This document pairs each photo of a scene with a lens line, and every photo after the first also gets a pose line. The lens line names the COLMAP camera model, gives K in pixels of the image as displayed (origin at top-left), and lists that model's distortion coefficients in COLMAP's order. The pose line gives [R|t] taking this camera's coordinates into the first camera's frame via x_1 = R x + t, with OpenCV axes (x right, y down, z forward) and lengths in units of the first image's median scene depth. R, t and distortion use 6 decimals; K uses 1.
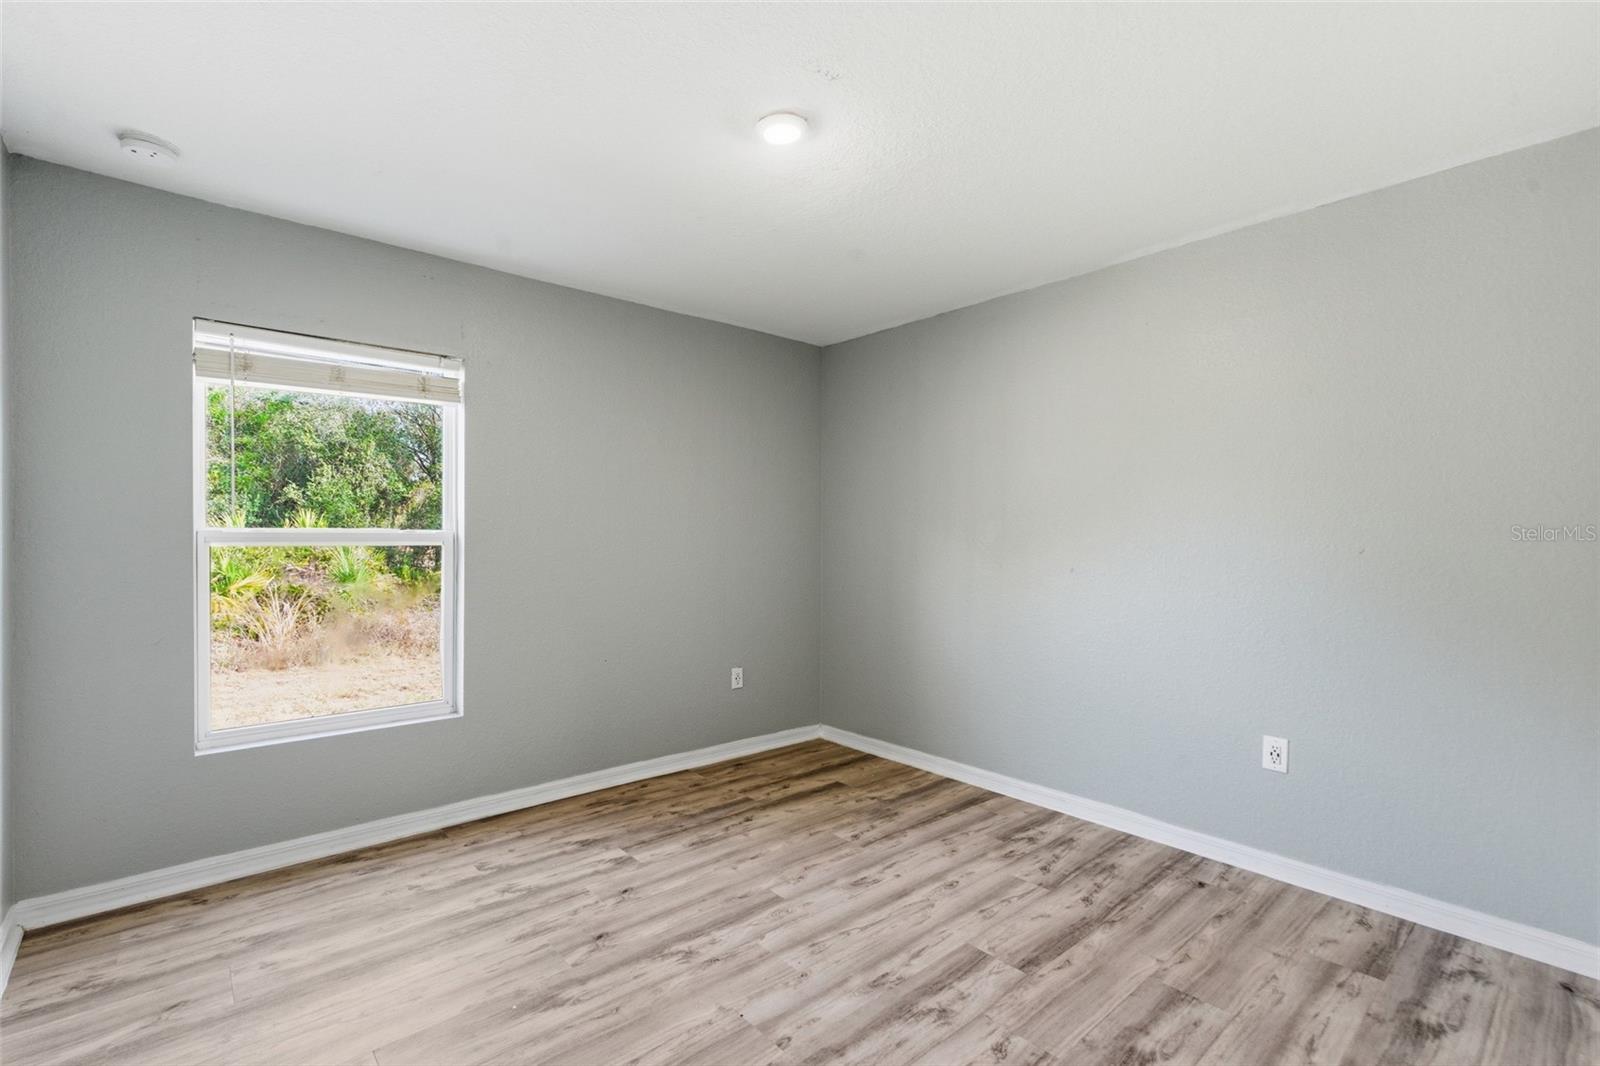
lens RADIAL K [[723.2, 0, 805.5], [0, 723.2, 538.2], [0, 0, 1]] dist [-0.004238, 0.002360]
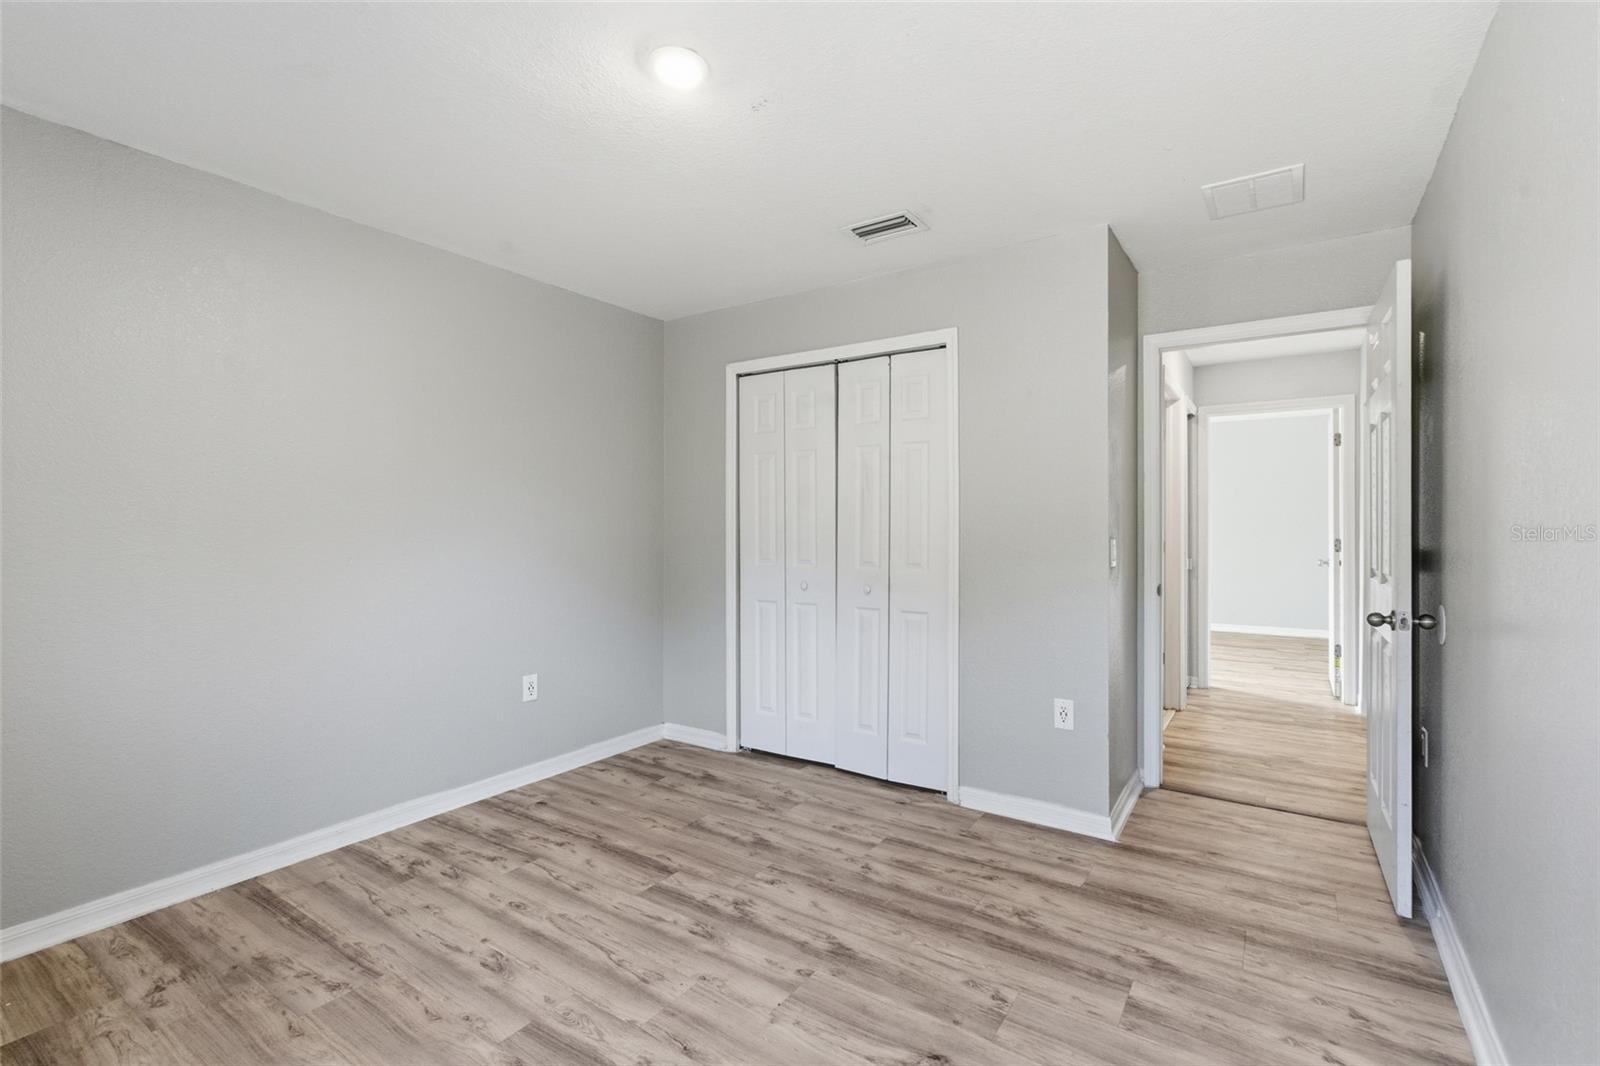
lens RADIAL K [[723.2, 0, 808.9], [0, 723.2, 526.0], [0, 0, 1]] dist [-0.004238, 0.002360]
pose [[-0.257119, -0.007275, 0.966352, -0.759485], [-0.003208, 0.999973, 0.006675, -0.004139], [-0.966374, -0.001384, -0.257135, 0.875070]]
